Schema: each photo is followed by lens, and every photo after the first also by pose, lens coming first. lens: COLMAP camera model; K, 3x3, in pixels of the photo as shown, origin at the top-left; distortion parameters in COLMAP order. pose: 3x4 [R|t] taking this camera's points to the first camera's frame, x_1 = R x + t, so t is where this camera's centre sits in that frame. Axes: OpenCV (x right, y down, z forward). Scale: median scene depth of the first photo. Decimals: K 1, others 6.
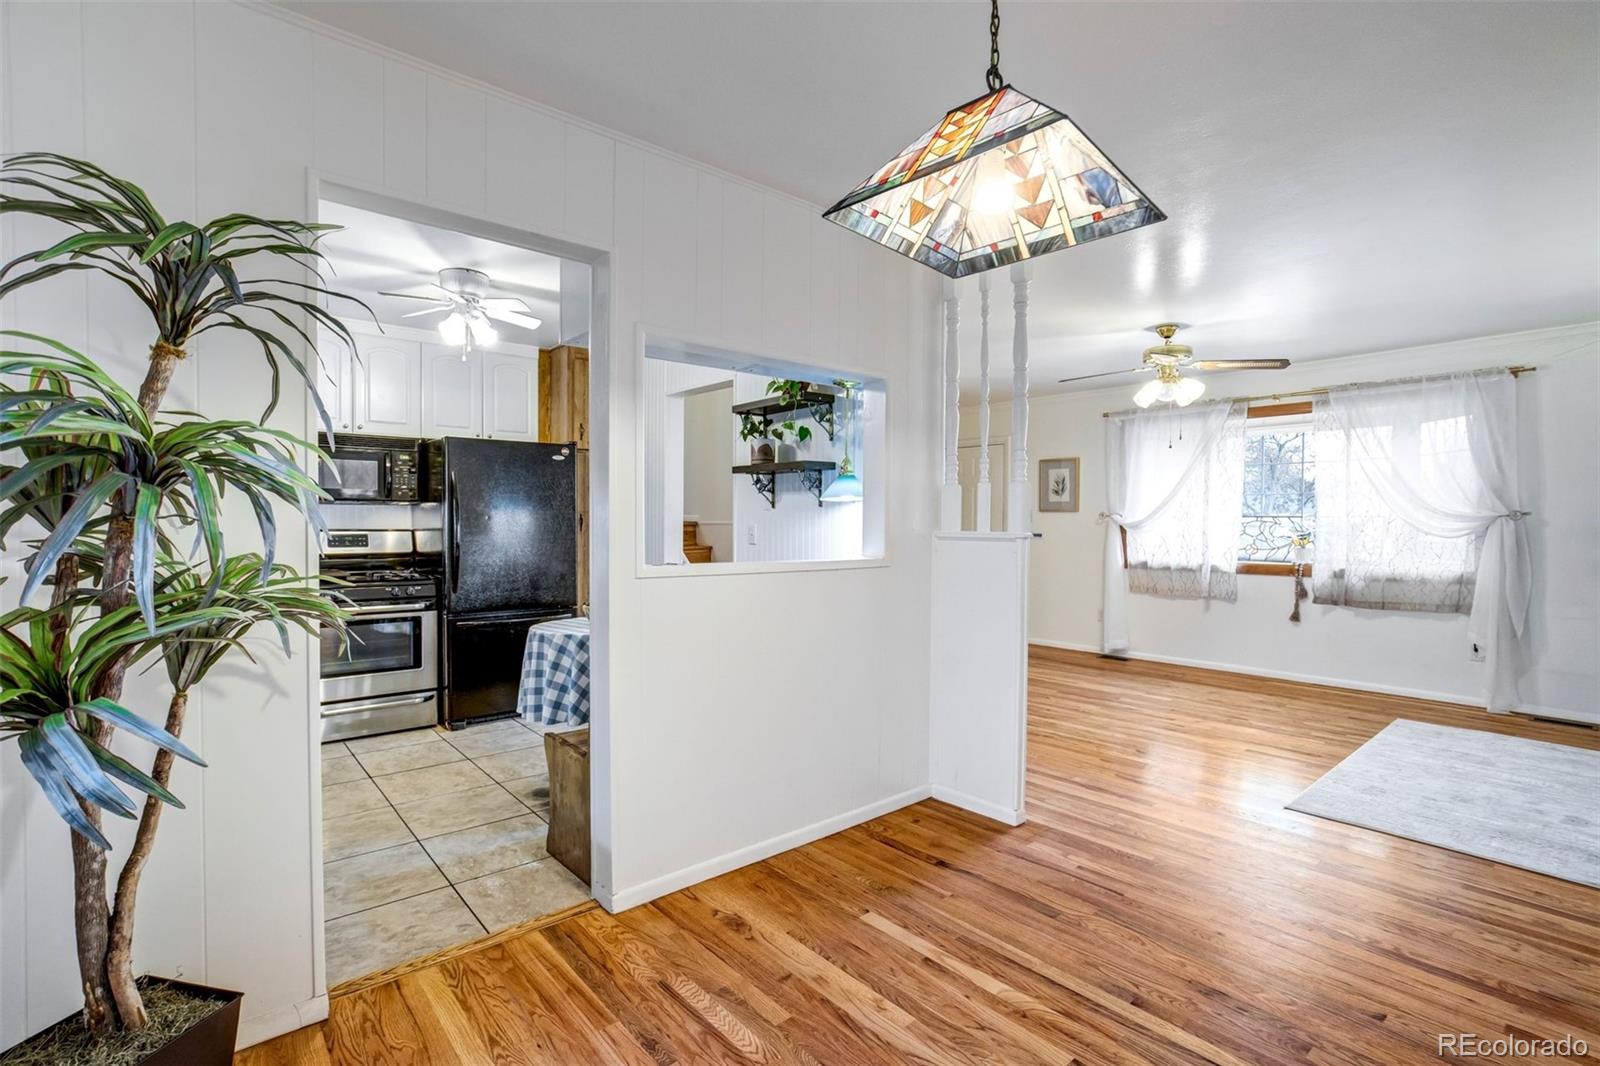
lens RADIAL K [[738.9, 0, 794.4], [0, 738.9, 532.5], [0, 0, 1]] dist [-0.027115, 0.009662]
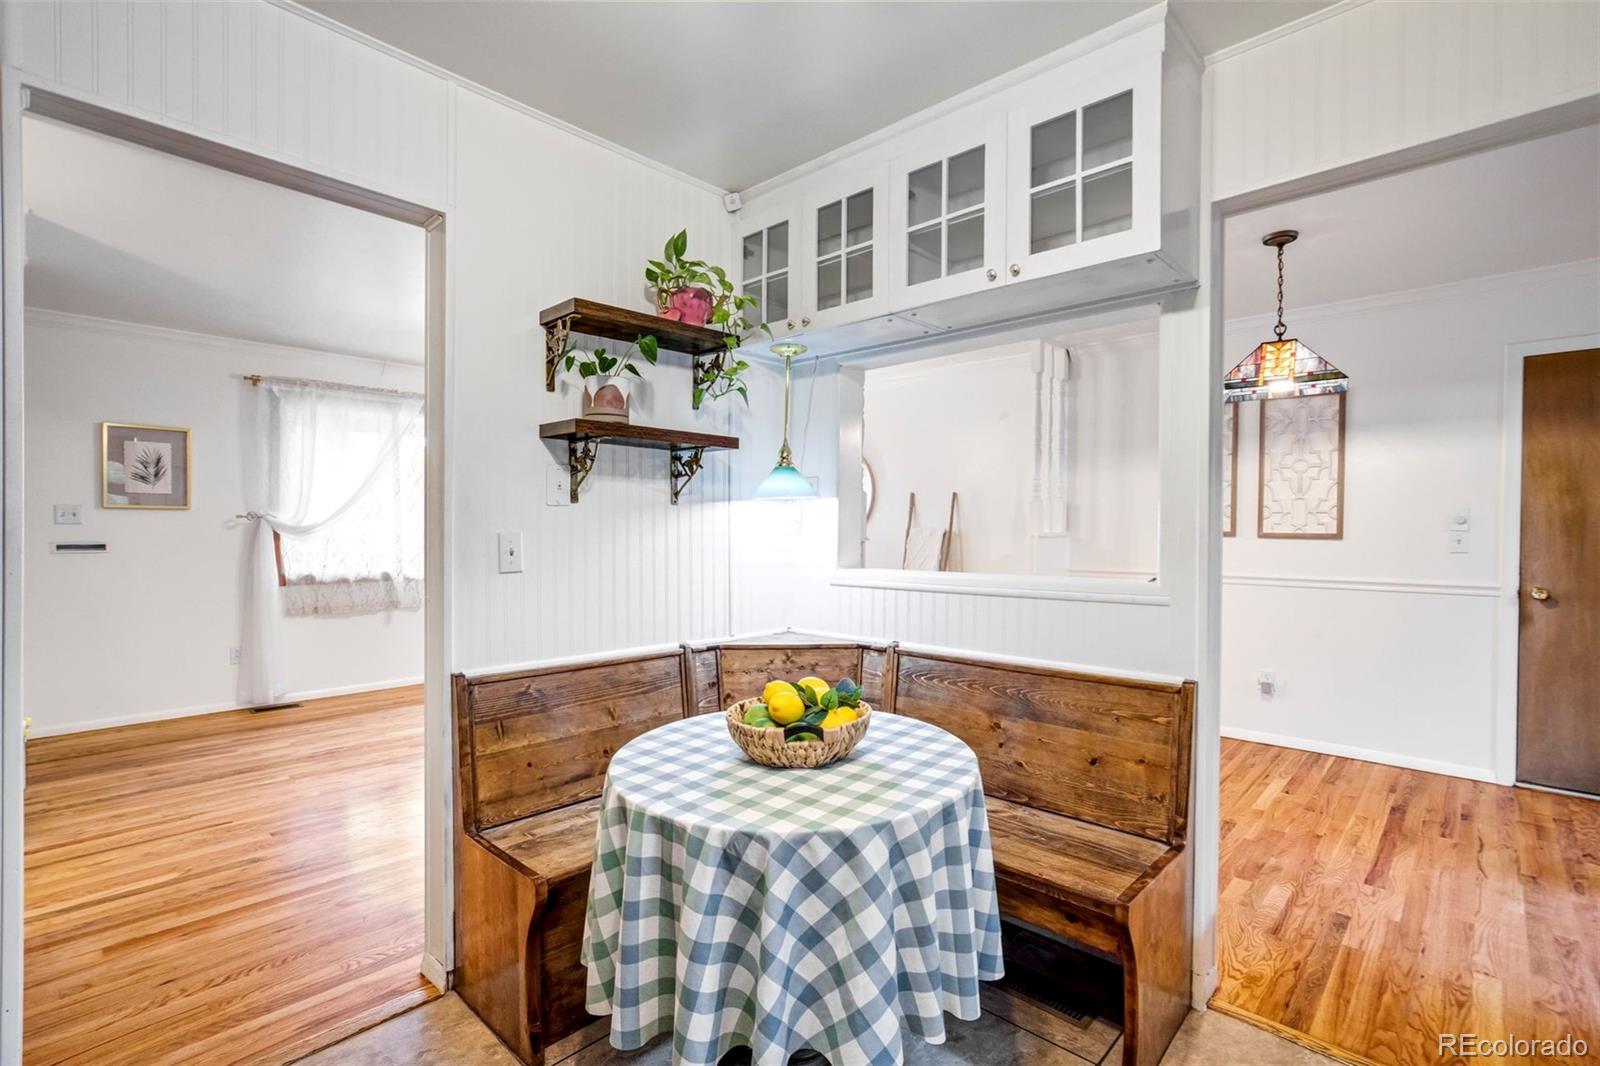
lens RADIAL K [[738.9, 0, 798.9], [0, 738.9, 529.5], [0, 0, 1]] dist [-0.027115, 0.009662]
pose [[-0.107526, -0.001024, 0.994202, -0.489369], [0.011786, 0.999928, 0.002305, -0.007341], [-0.994132, 0.011965, -0.107506, 0.740032]]
